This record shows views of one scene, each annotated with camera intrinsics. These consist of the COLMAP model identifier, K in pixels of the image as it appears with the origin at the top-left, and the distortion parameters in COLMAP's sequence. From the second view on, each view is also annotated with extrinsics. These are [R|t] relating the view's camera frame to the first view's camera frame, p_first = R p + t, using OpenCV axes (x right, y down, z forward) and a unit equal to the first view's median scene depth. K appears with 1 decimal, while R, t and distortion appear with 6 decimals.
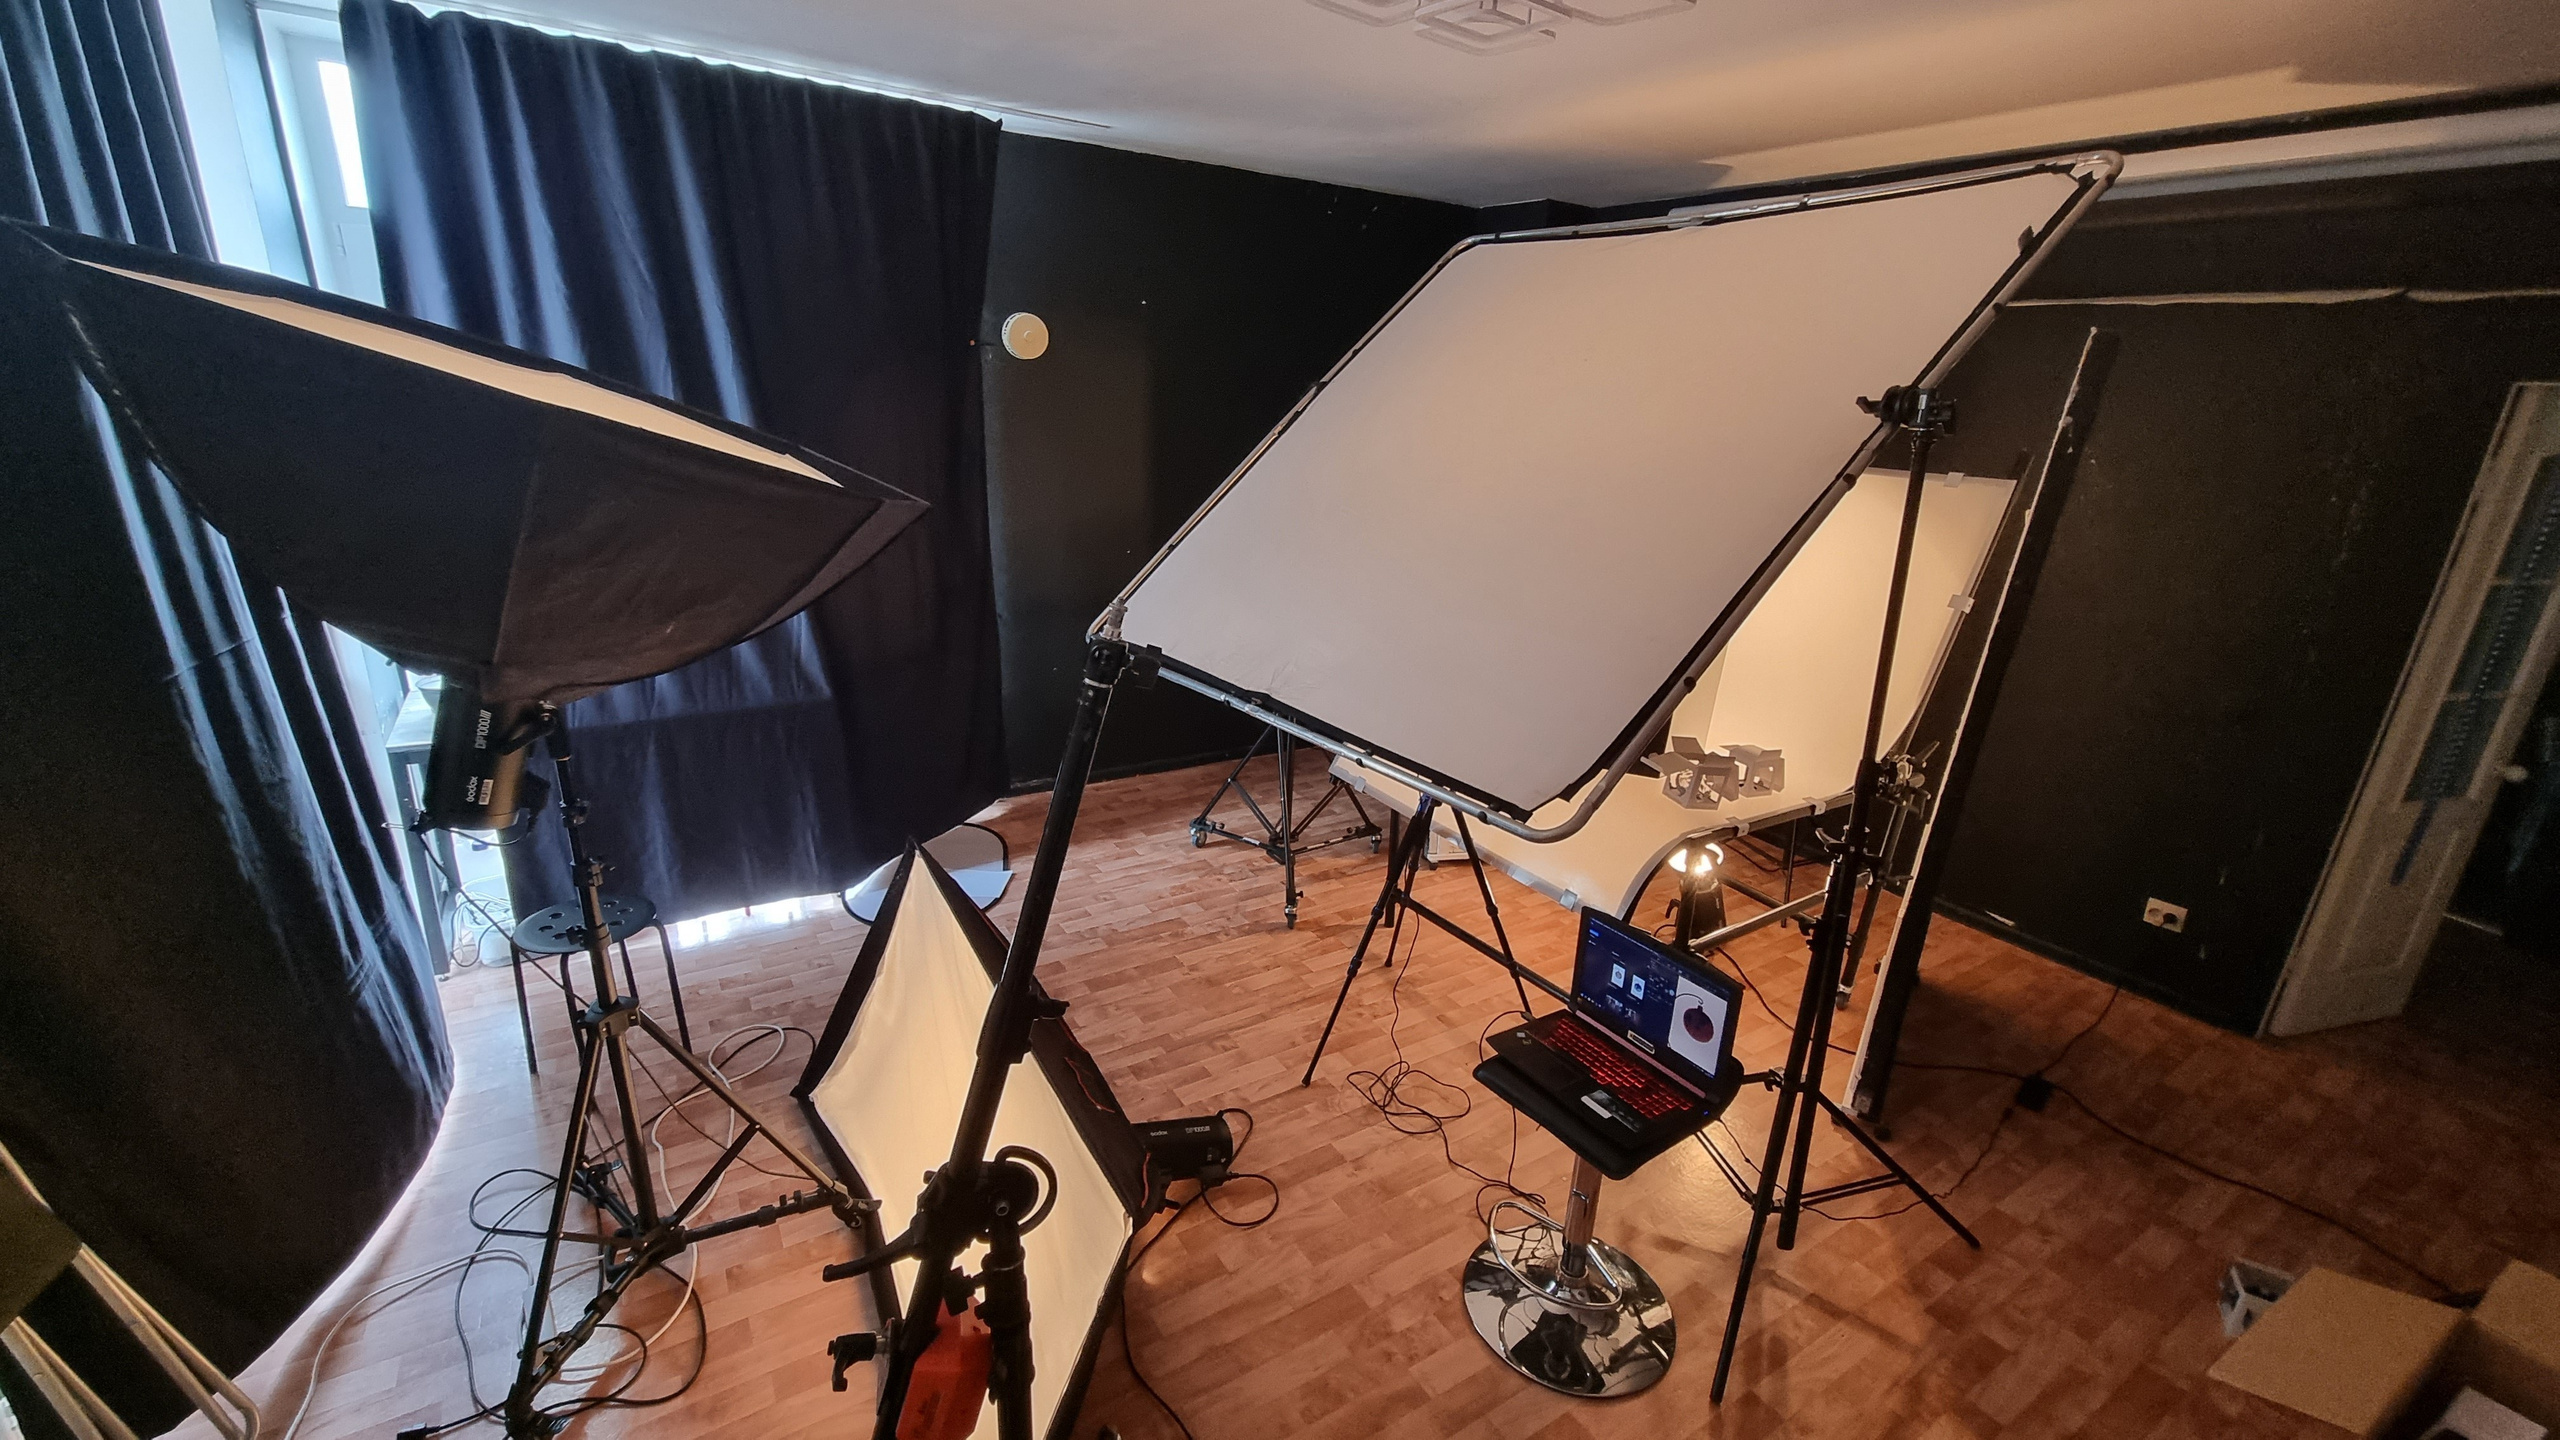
lens RADIAL K [[1054.4, 0, 1280.0], [0, 1054.4, 720.0], [0, 0, 1]] dist [0.002121, 0.000076]
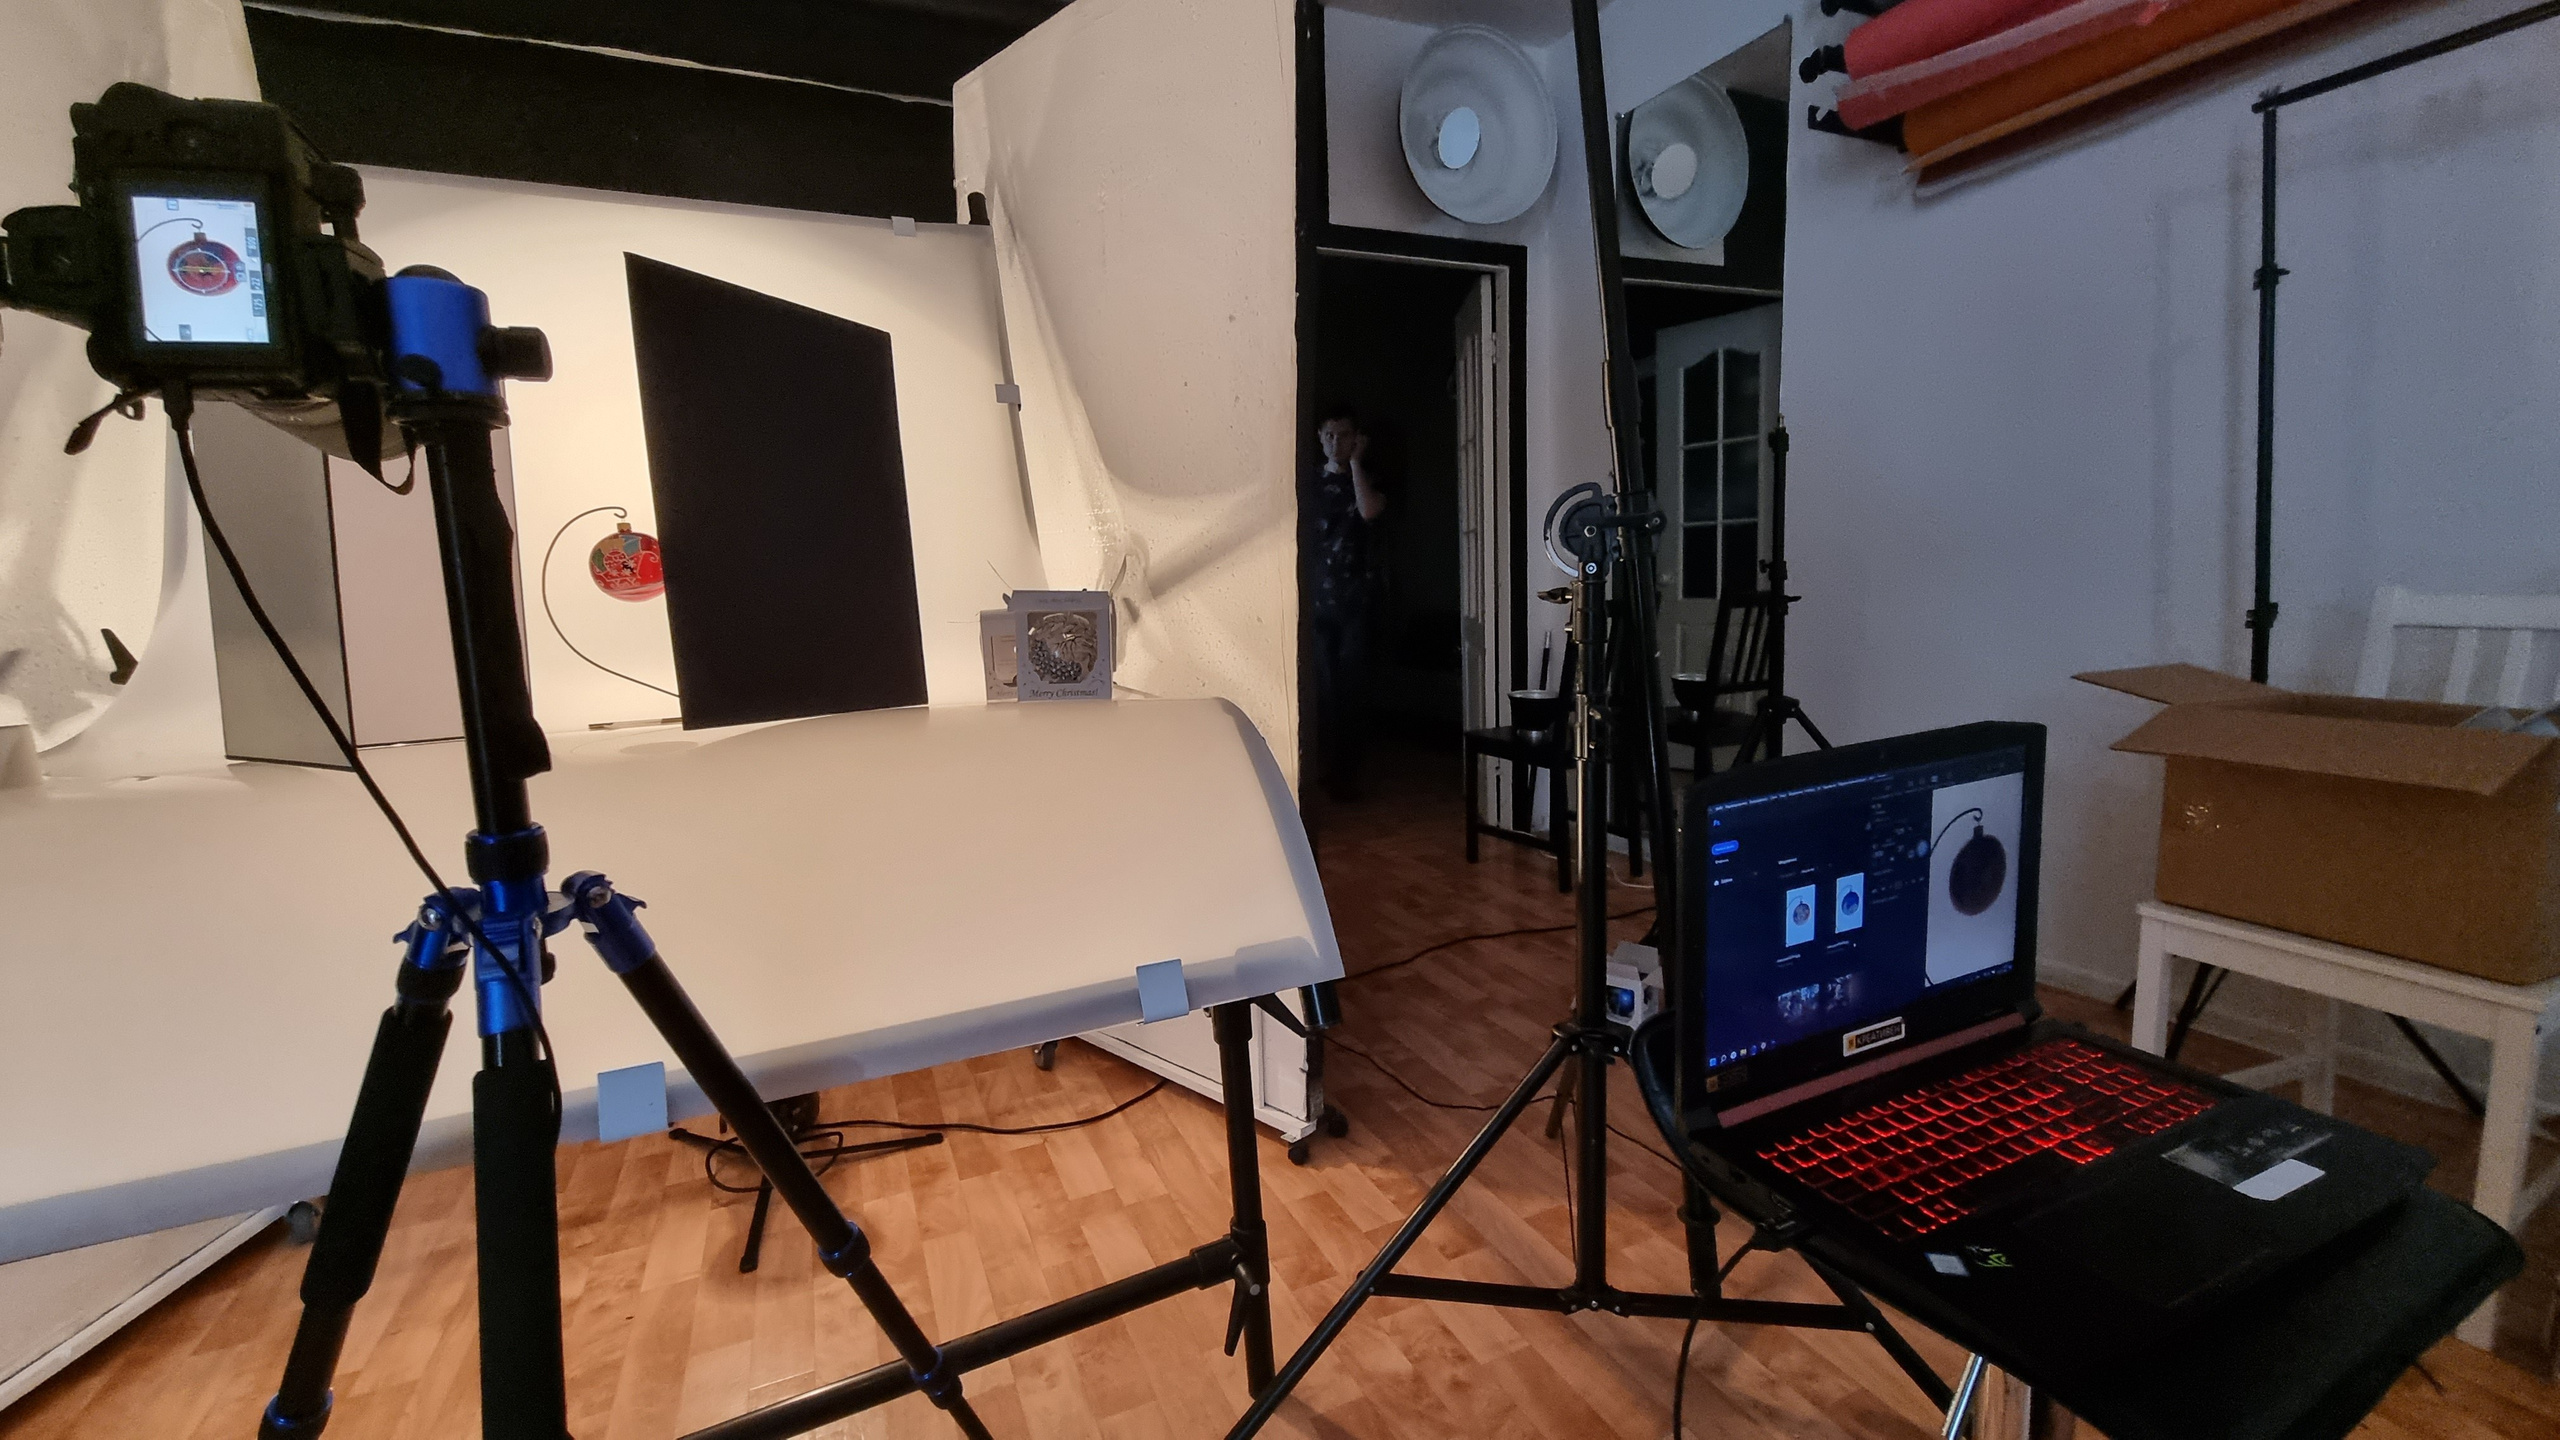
lens RADIAL K [[1054.4, 0, 1280.0], [0, 1054.4, 720.0], [0, 0, 1]] dist [0.002121, 0.000076]
pose [[0.145617, -0.192079, 0.970516, -0.033468], [0.353113, 0.926452, 0.130376, 0.076075], [-0.924179, 0.323717, 0.202733, 1.082031]]
